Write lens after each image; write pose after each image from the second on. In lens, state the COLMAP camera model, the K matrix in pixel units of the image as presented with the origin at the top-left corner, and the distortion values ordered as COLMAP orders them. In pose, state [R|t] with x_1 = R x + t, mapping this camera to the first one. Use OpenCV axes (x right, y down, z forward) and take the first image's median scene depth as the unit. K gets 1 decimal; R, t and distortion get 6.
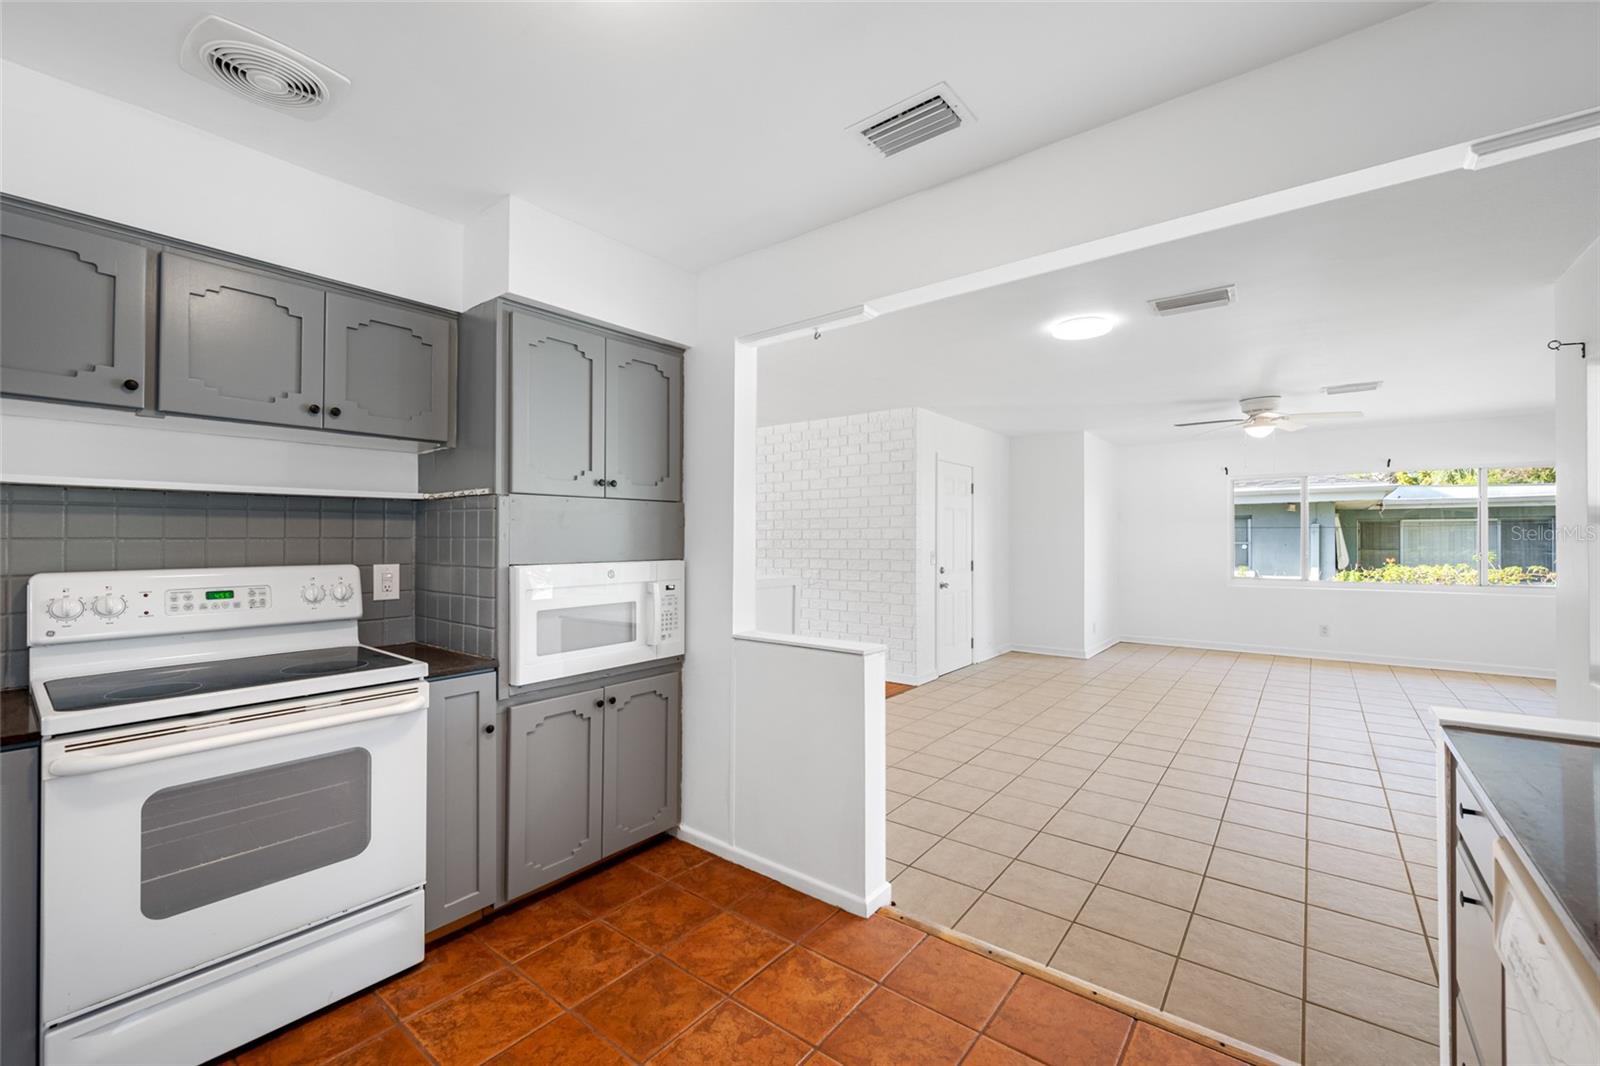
lens RADIAL K [[650.3, 0, 806.3], [0, 650.3, 536.6], [0, 0, 1]] dist [0.000624, 0.000009]
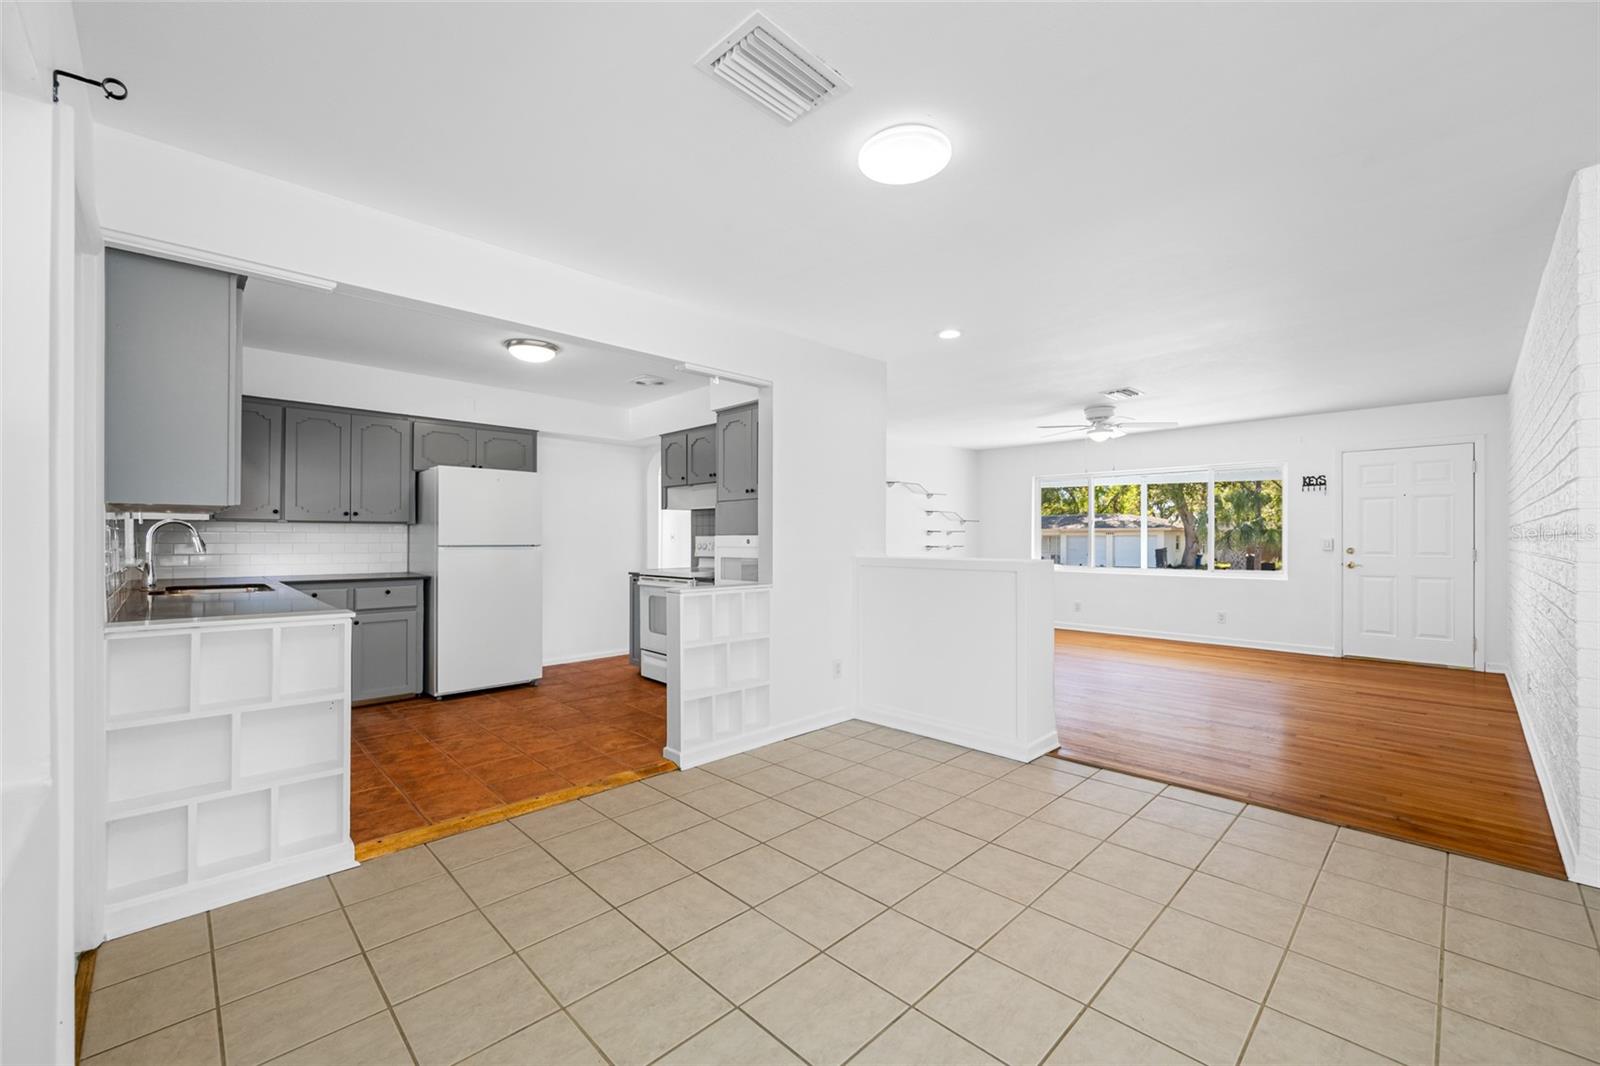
lens RADIAL K [[650.3, 0, 806.3], [0, 650.3, 533.6], [0, 0, 1]] dist [0.000624, 0.000009]
pose [[-0.131247, -0.002964, -0.991345, 1.313152], [0.009501, 0.999946, -0.004247, 0.040687], [0.991304, -0.009976, -0.131212, 1.261380]]
